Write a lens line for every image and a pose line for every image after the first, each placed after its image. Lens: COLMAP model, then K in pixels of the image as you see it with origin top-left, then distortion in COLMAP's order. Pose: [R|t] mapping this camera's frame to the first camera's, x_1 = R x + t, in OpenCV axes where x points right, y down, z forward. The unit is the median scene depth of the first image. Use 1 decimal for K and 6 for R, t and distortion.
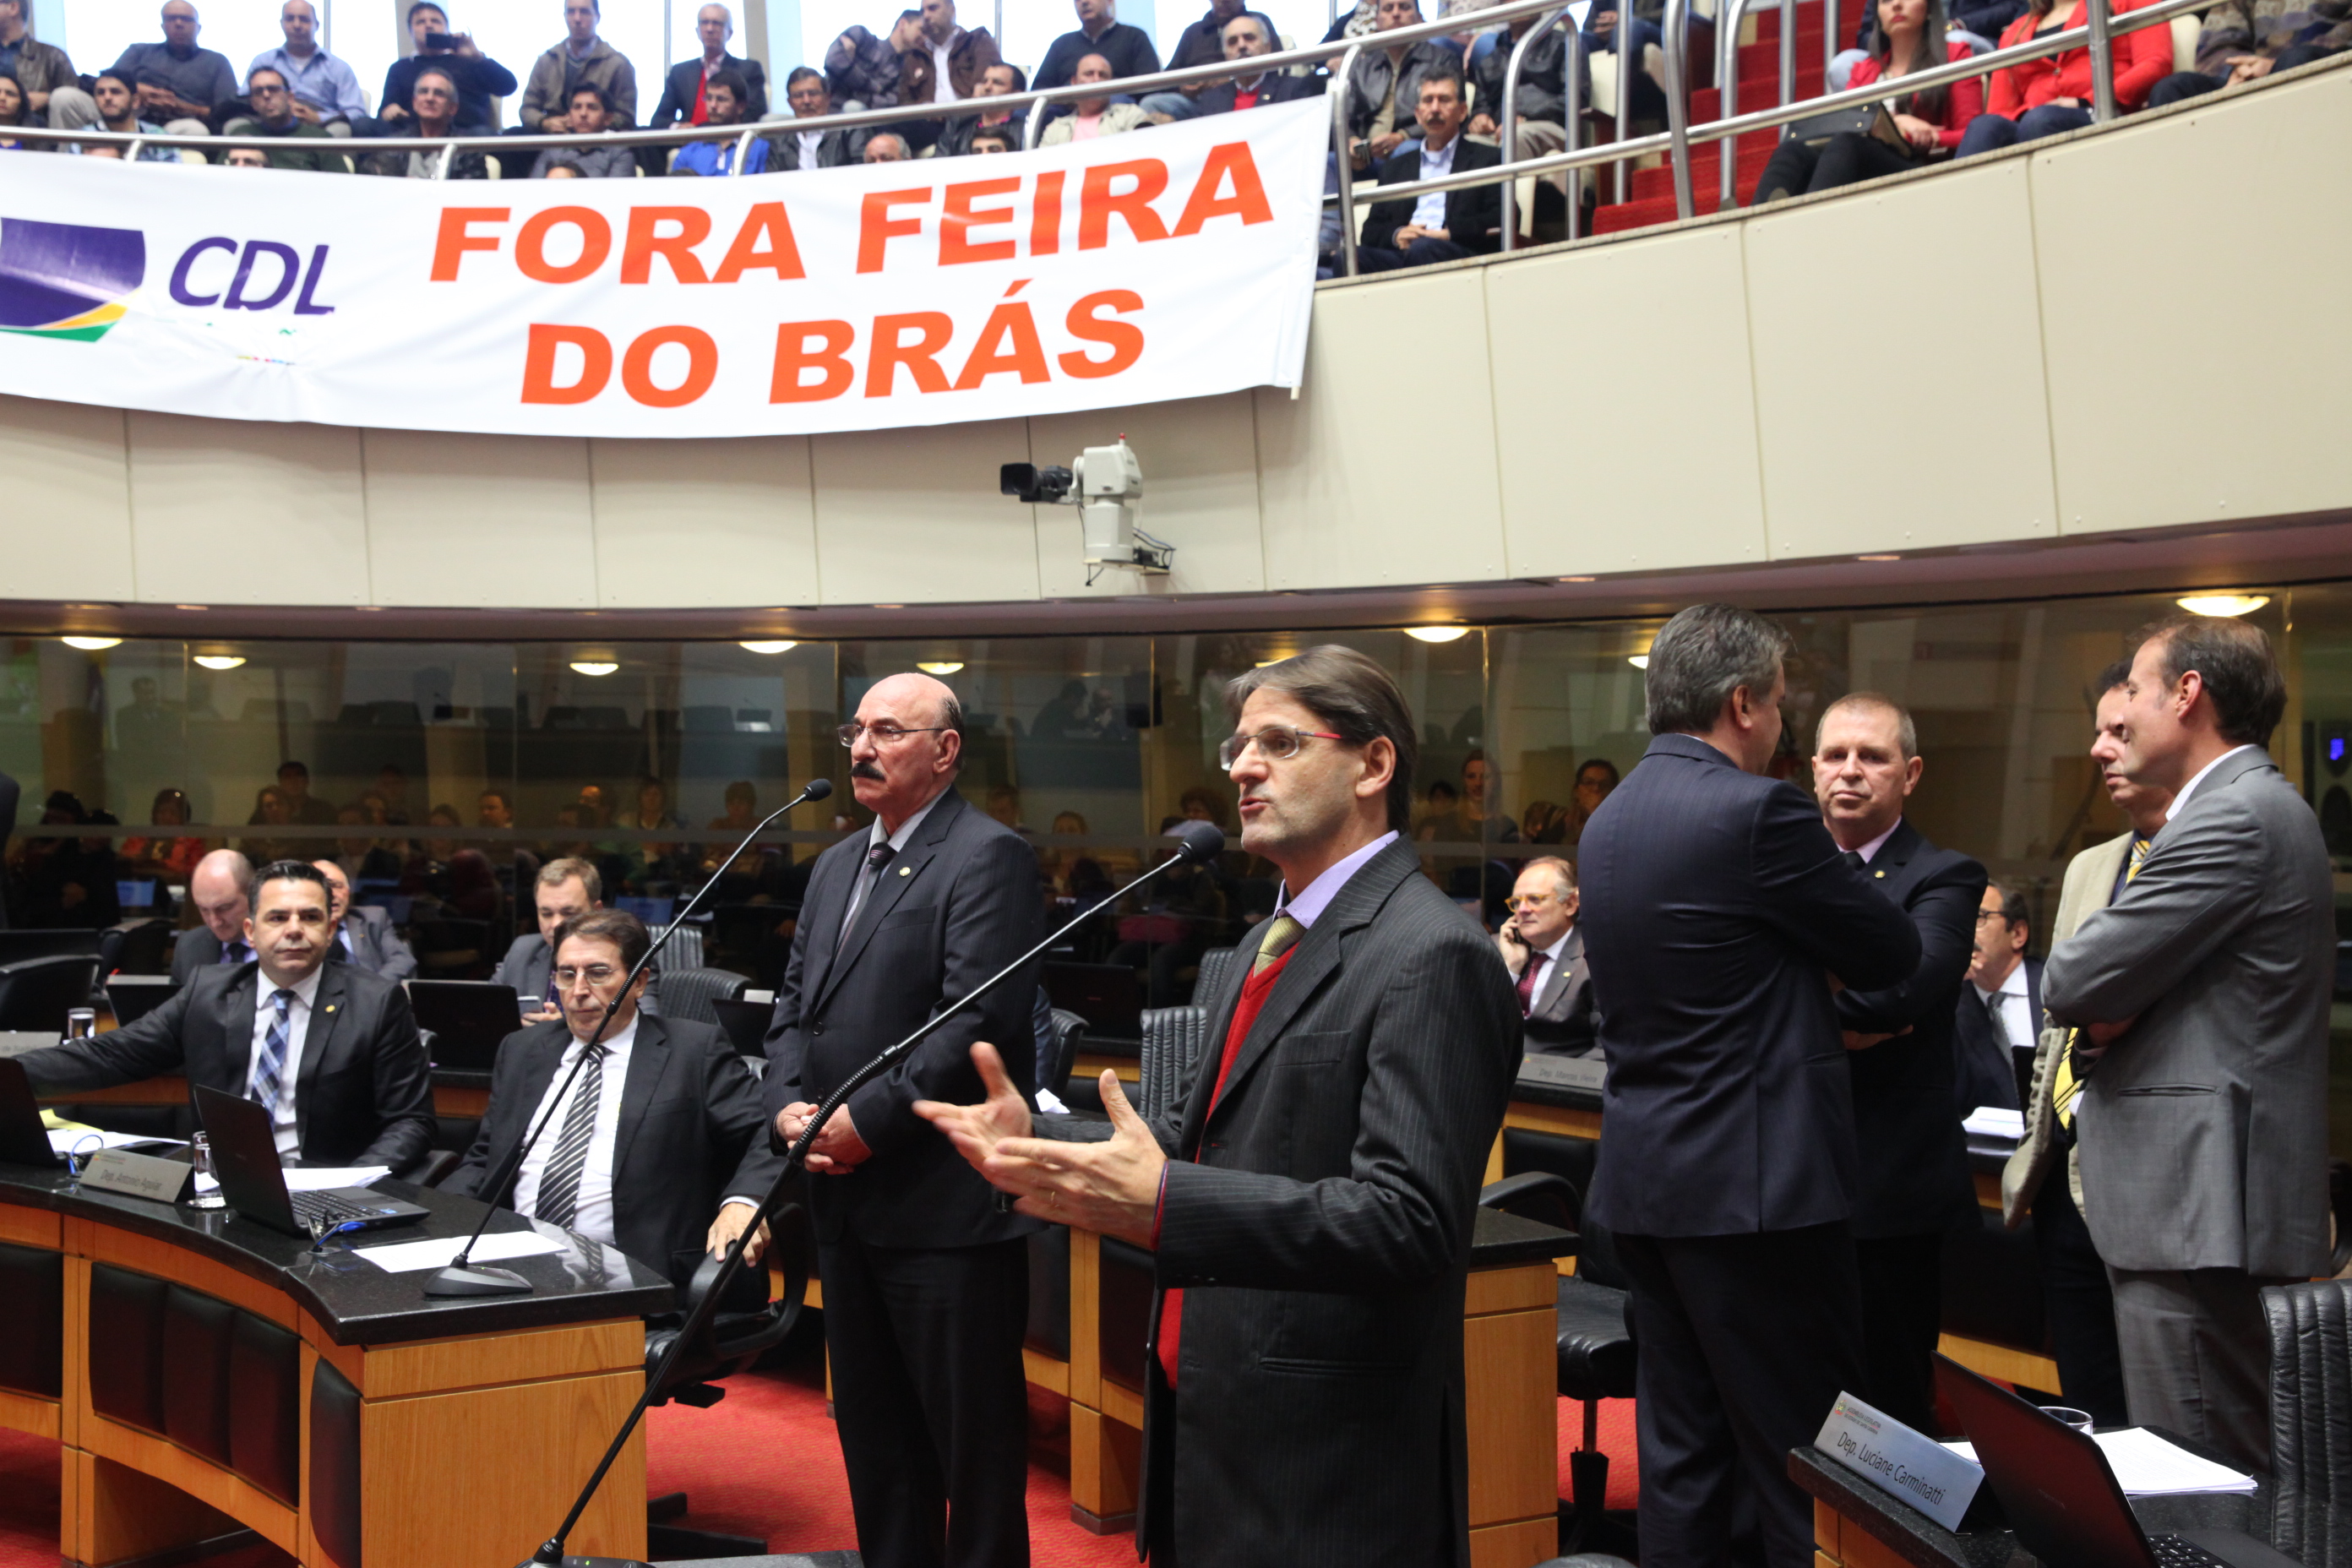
lens RADIAL K [[2518.6, 0, 1176.0], [0, 2518.6, 784.0], [0, 0, 1]] dist [-0.020826, 0.003333]
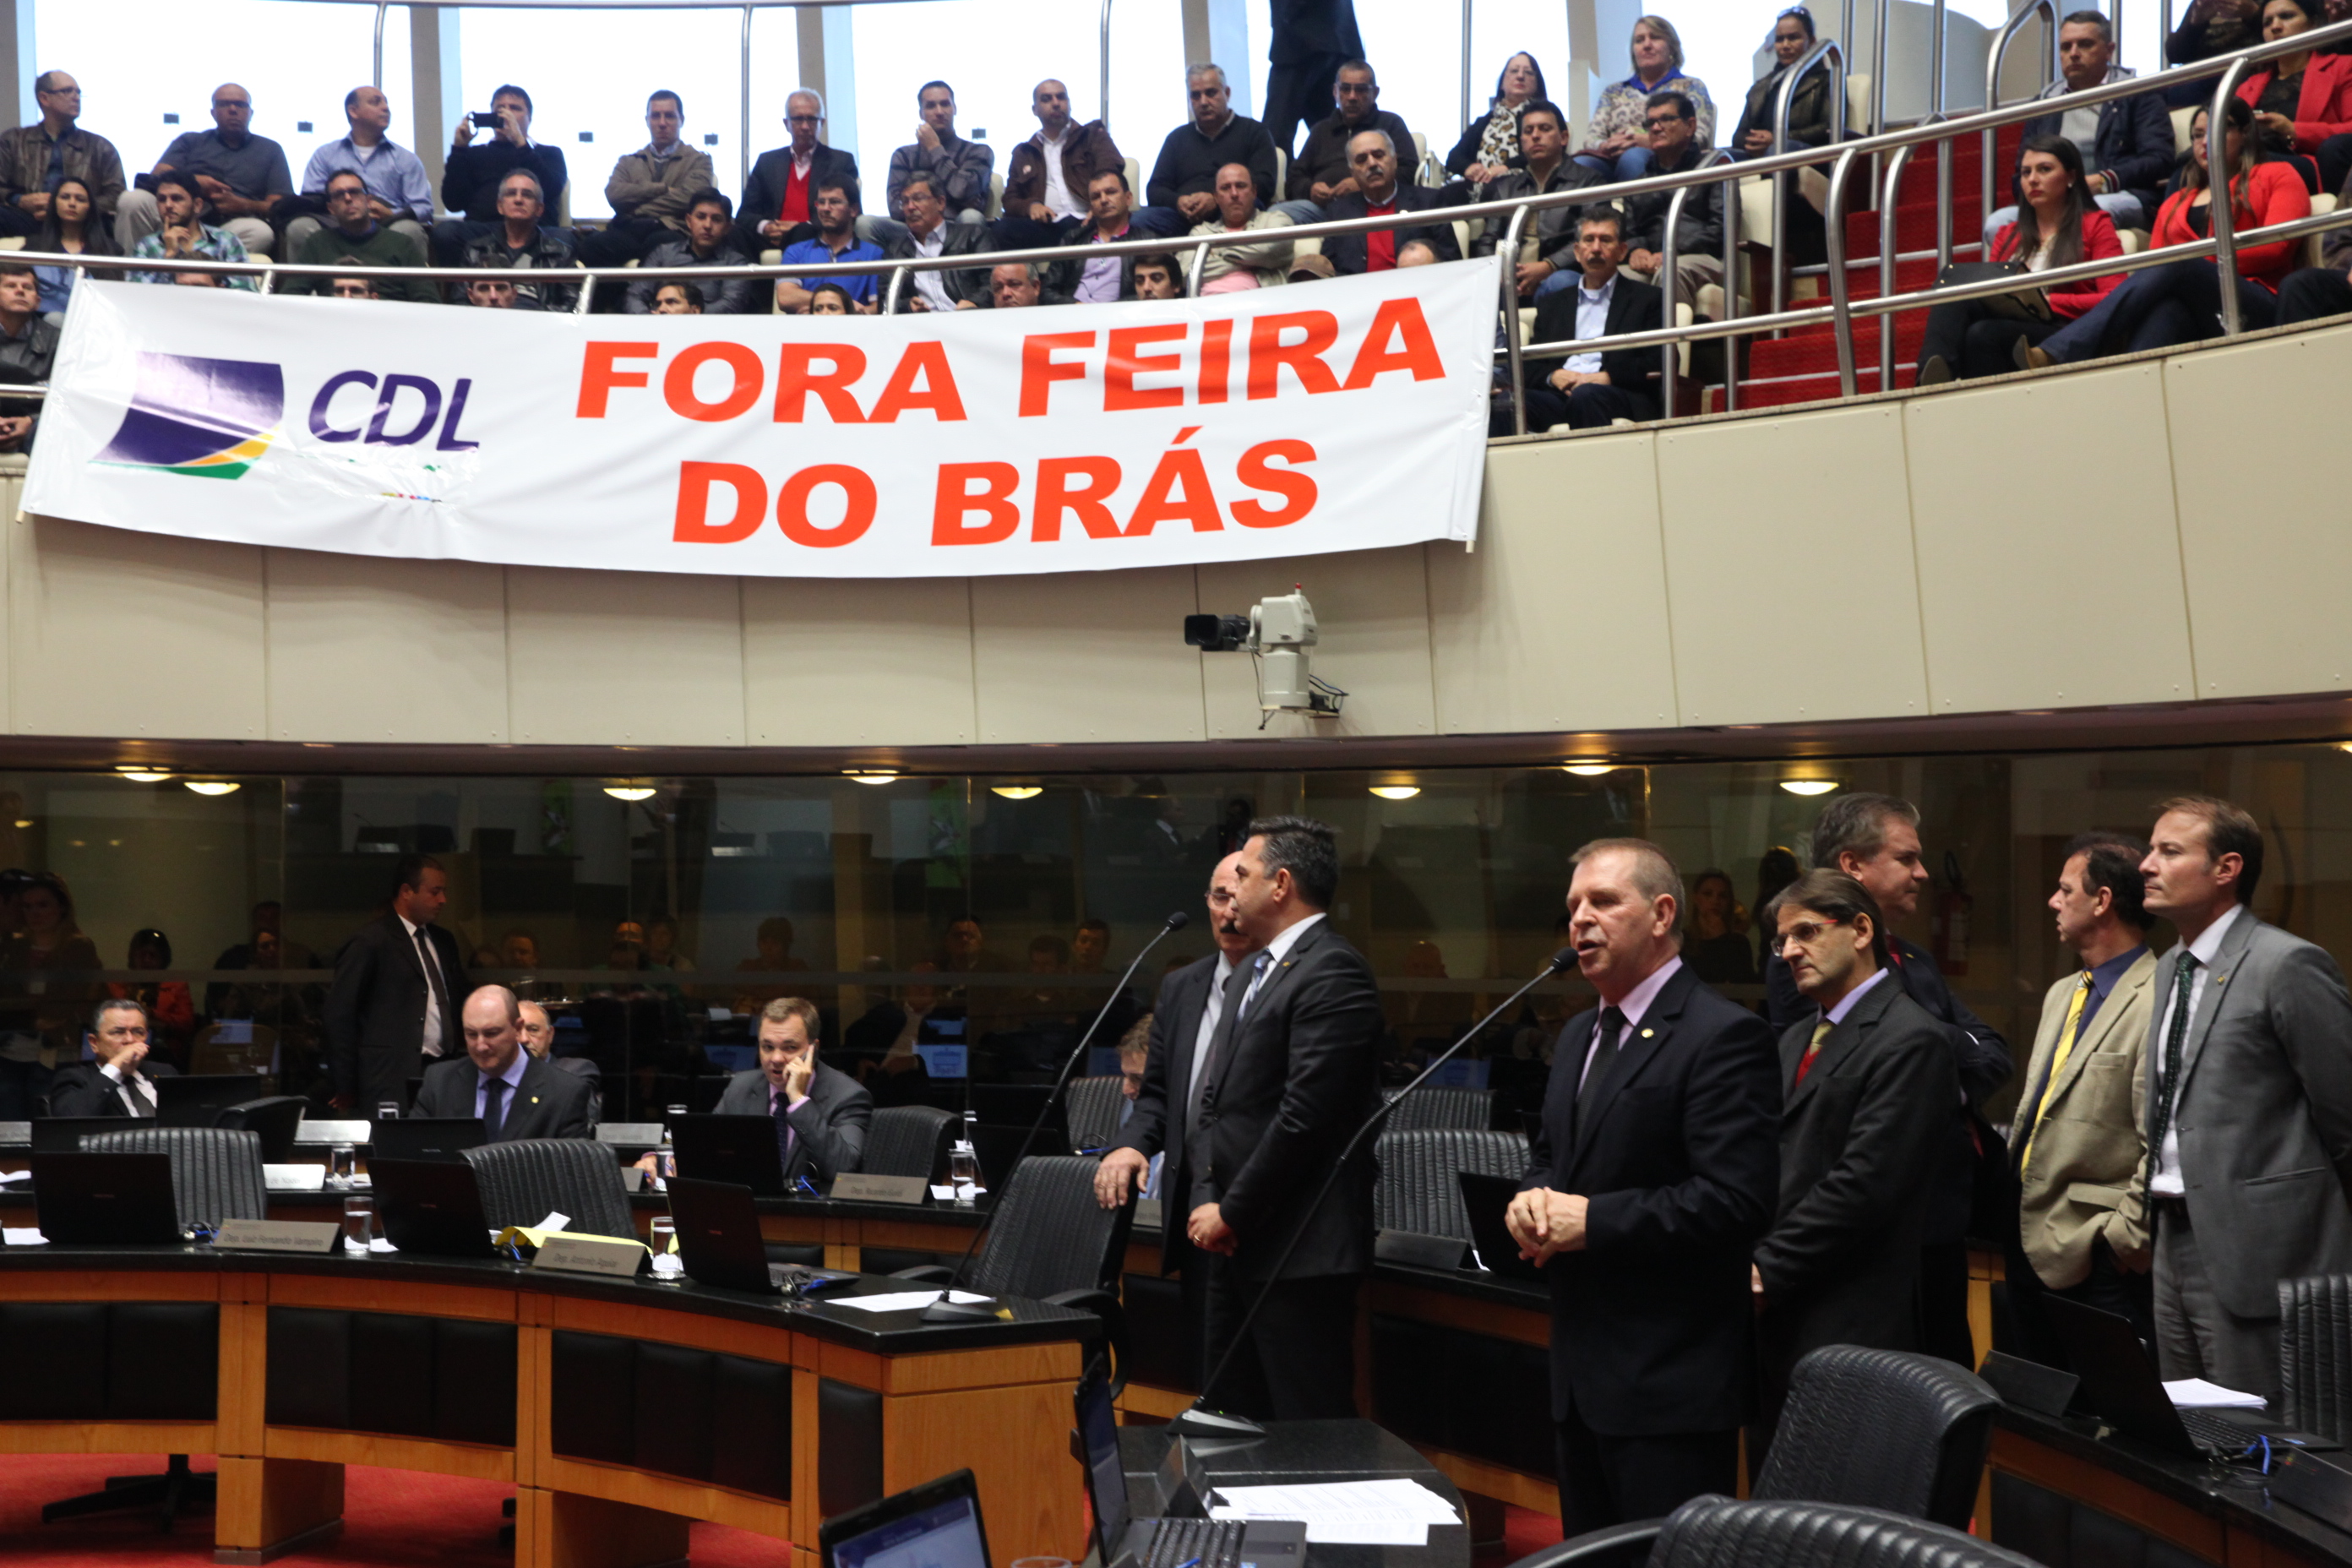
lens RADIAL K [[3370.6, 0, 1176.0], [0, 3370.6, 784.0], [0, 0, 1]] dist [0.070496, -0.024022]
pose [[0.999933, -0.003193, 0.011097, -0.081840], [0.003606, 0.999292, -0.037455, -0.005536], [-0.010970, 0.037493, 0.999237, -0.350562]]
